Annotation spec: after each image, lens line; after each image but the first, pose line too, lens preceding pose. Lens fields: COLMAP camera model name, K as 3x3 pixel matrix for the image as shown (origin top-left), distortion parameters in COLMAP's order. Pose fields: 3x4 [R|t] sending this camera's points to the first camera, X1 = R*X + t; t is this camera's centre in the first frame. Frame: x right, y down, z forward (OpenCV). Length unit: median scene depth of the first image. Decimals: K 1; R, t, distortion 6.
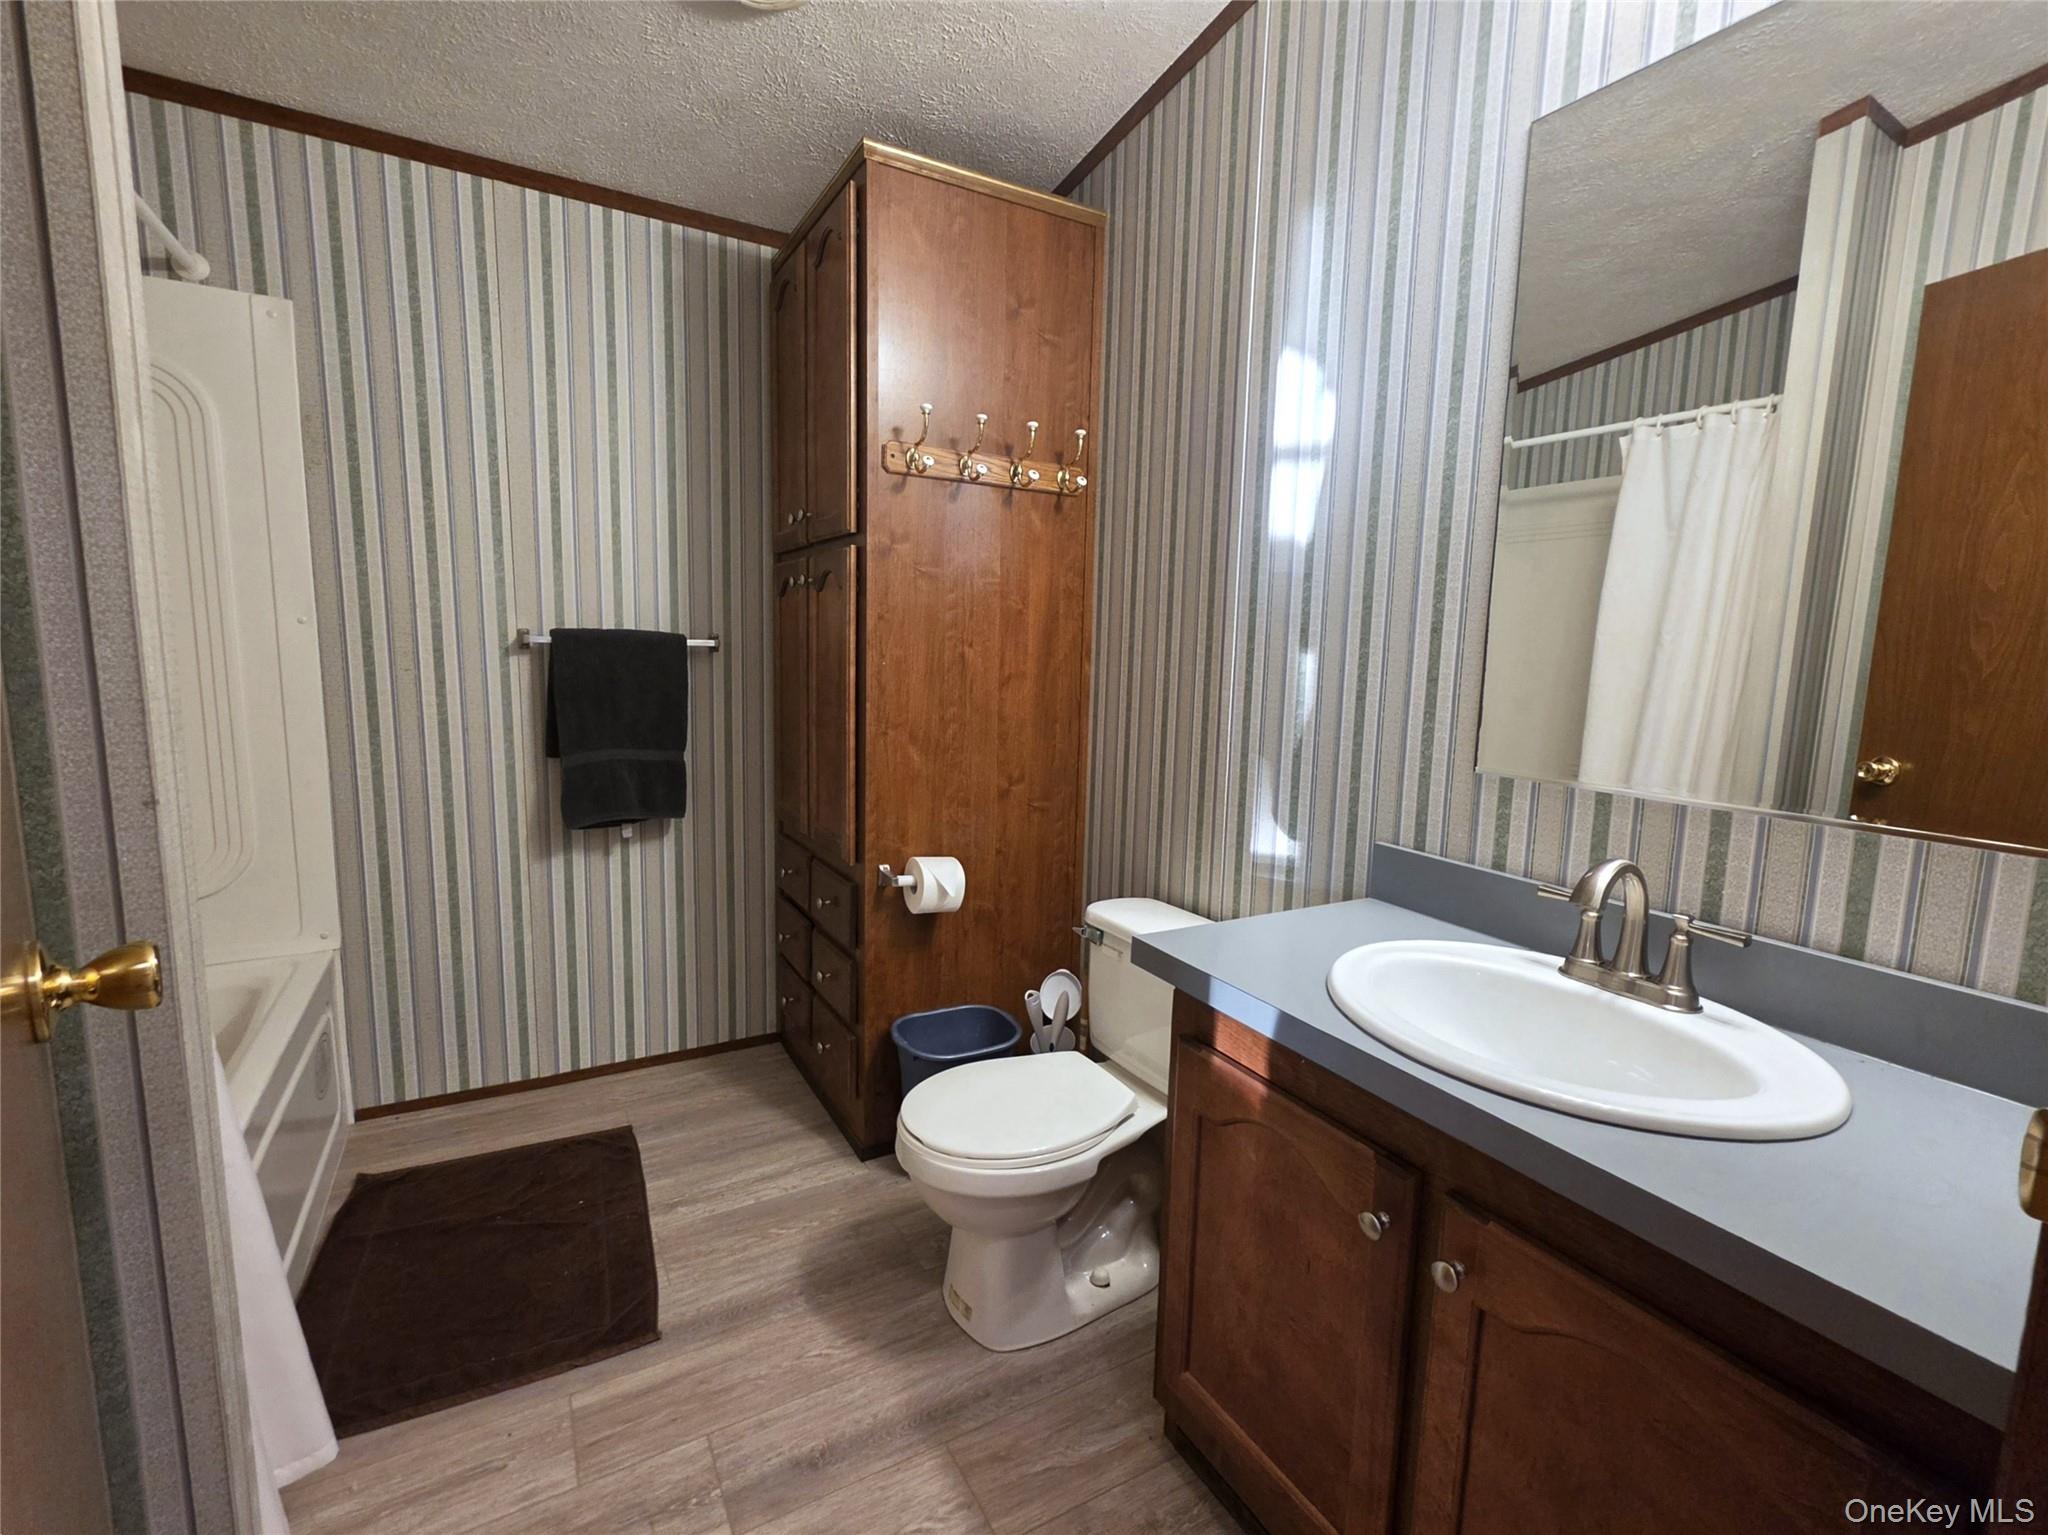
lens RADIAL K [[905.7, 0, 1037.7], [0, 905.7, 763.4], [0, 0, 1]] dist [-0.002694, -0.000516]
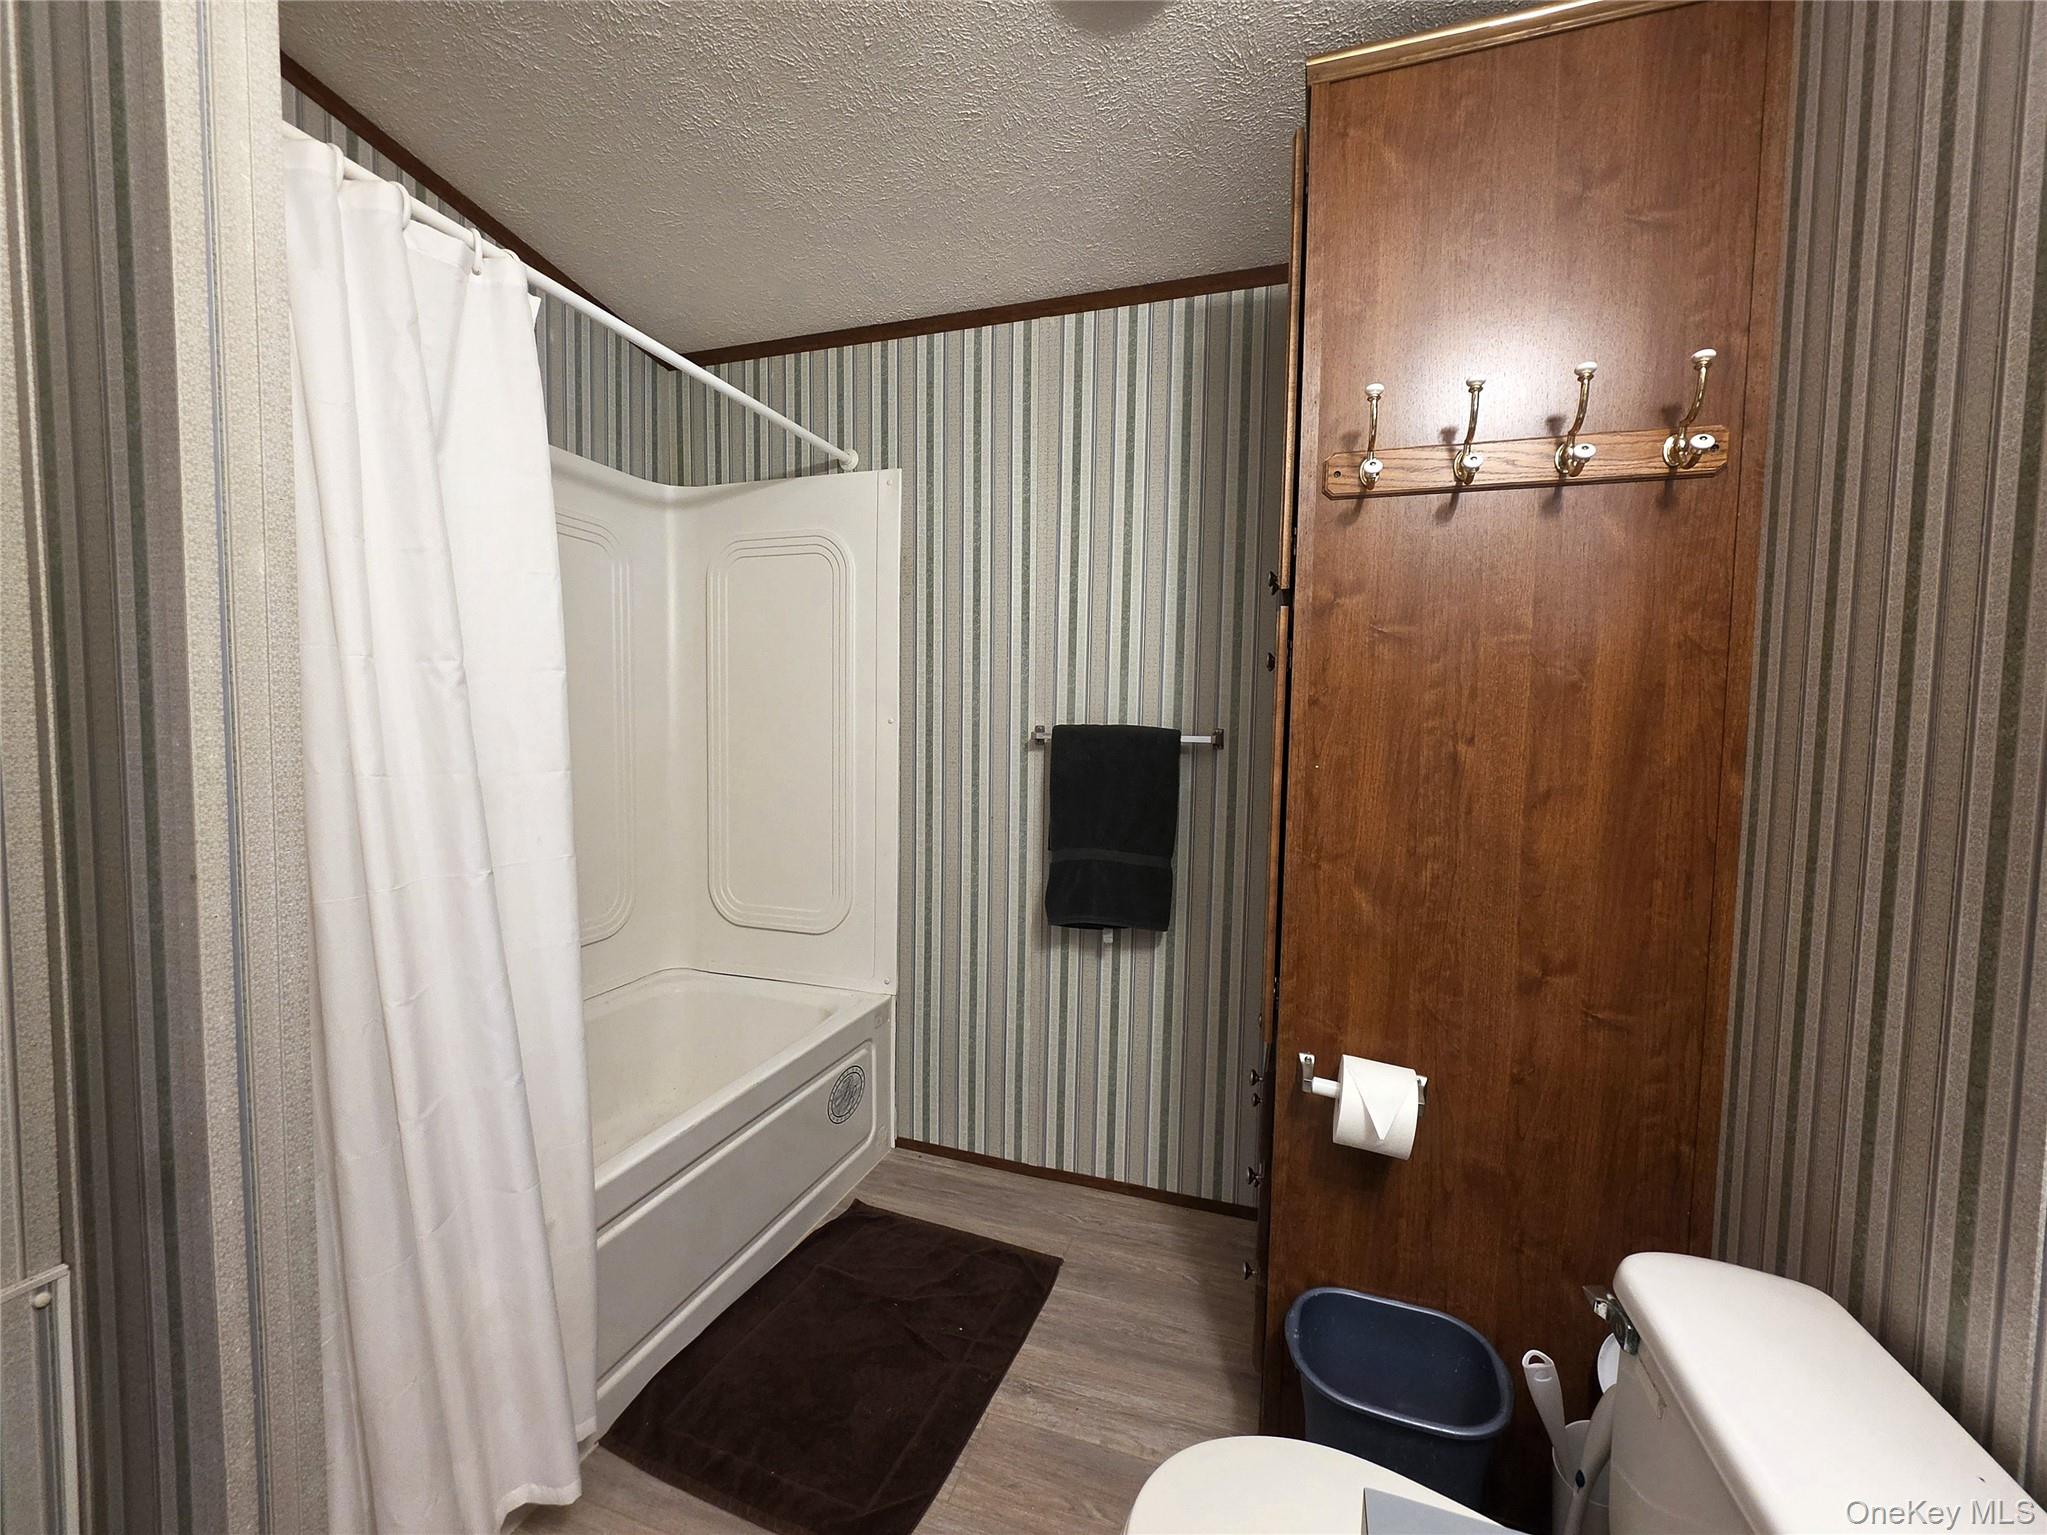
lens RADIAL K [[838.2, 0, 1030.1], [0, 838.2, 773.2], [0, 0, 1]] dist [-0.000036, 0.000553]
pose [[0.661590, 0.028128, -0.749338, 0.158442], [-0.099074, 0.993815, -0.050168, -0.046593], [0.743292, 0.107431, 0.660284, 0.372853]]
